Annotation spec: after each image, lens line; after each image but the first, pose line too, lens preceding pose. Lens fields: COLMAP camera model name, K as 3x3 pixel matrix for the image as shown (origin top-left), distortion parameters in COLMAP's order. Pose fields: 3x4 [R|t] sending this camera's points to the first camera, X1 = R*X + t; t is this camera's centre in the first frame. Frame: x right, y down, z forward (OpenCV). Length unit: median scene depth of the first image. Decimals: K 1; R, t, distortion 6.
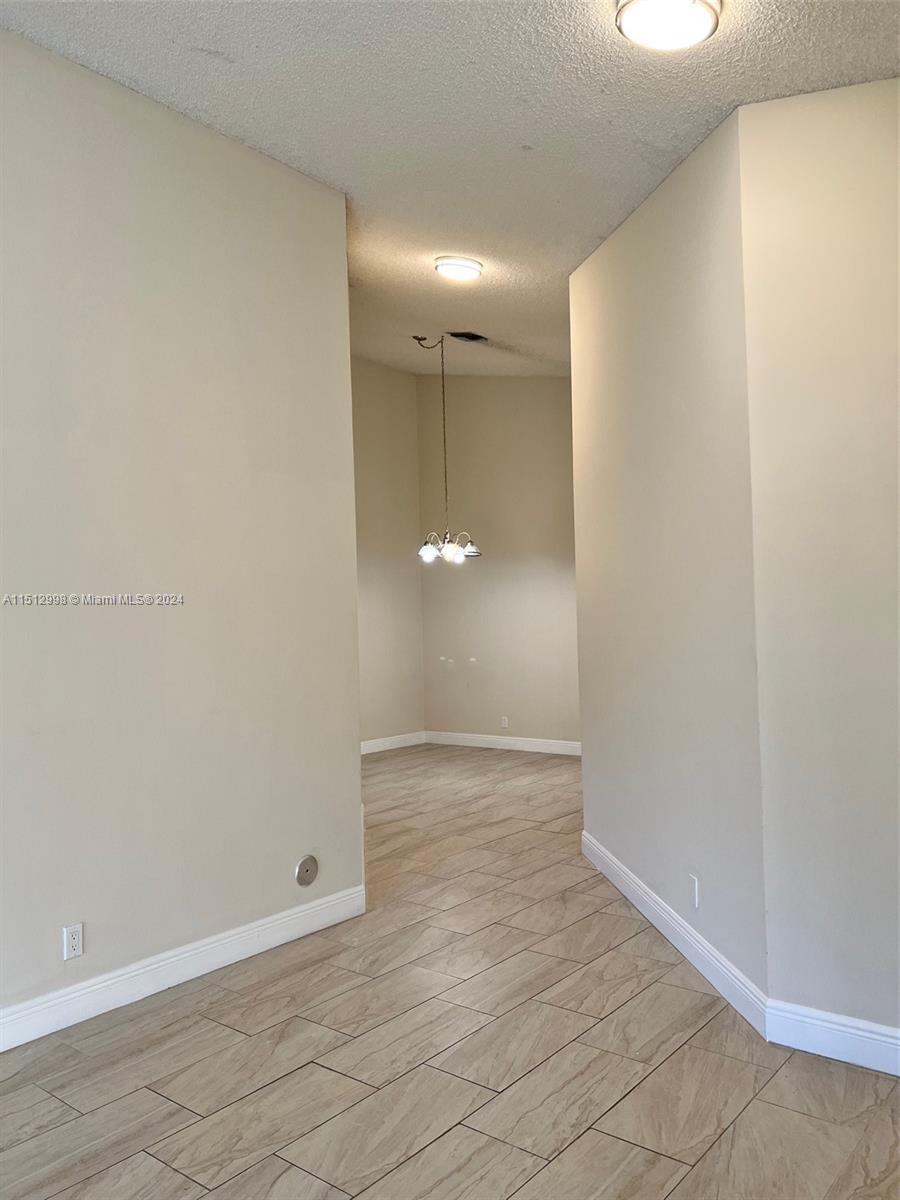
lens RADIAL K [[902.3, 0, 449.9], [0, 902.3, 598.8], [0, 0, 1]] dist [0.027380, -0.039335]
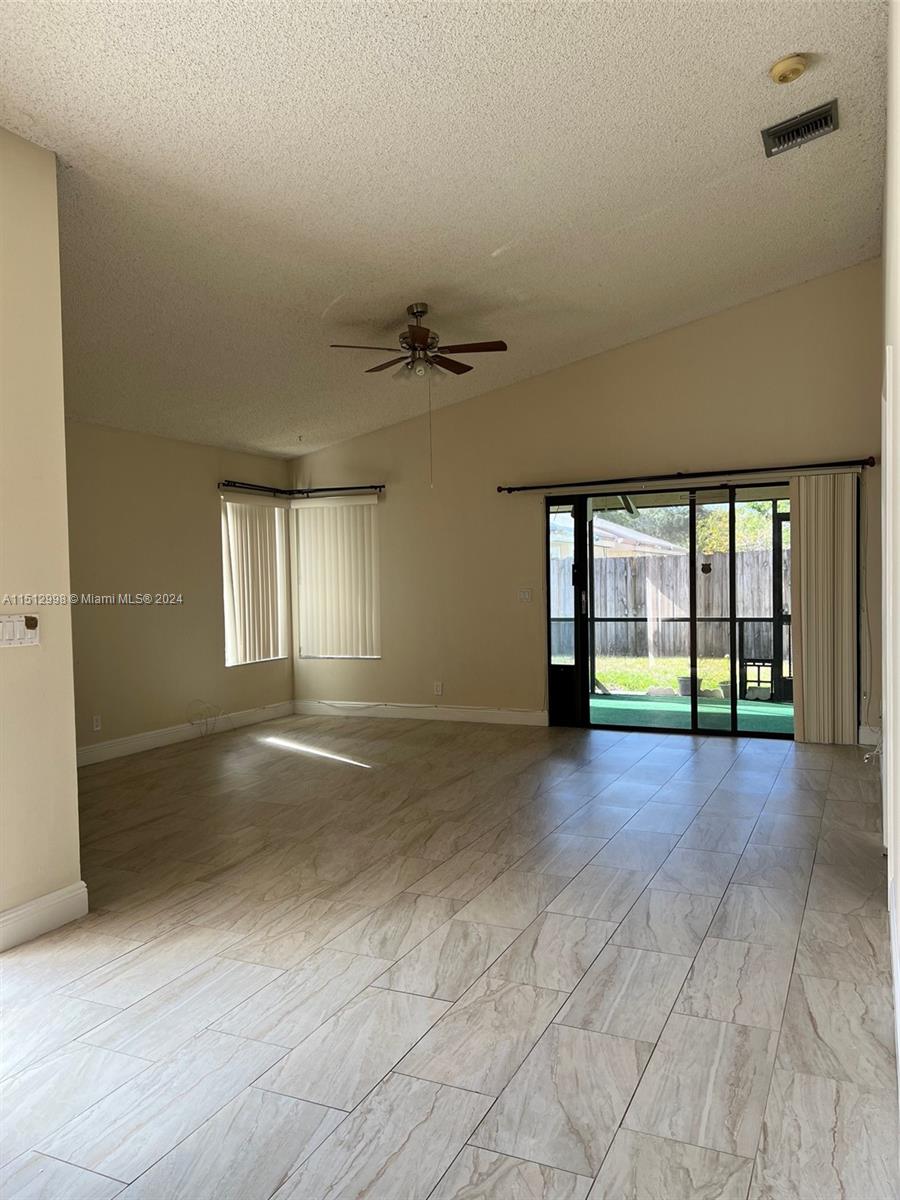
lens RADIAL K [[902.3, 0, 453.4], [0, 902.3, 604.7], [0, 0, 1]] dist [0.027380, -0.039335]
pose [[-0.966864, 0.051697, -0.250003, 0.058695], [0.049832, 0.998662, 0.013790, 0.086987], [0.250382, 0.000875, -0.968147, 1.872506]]
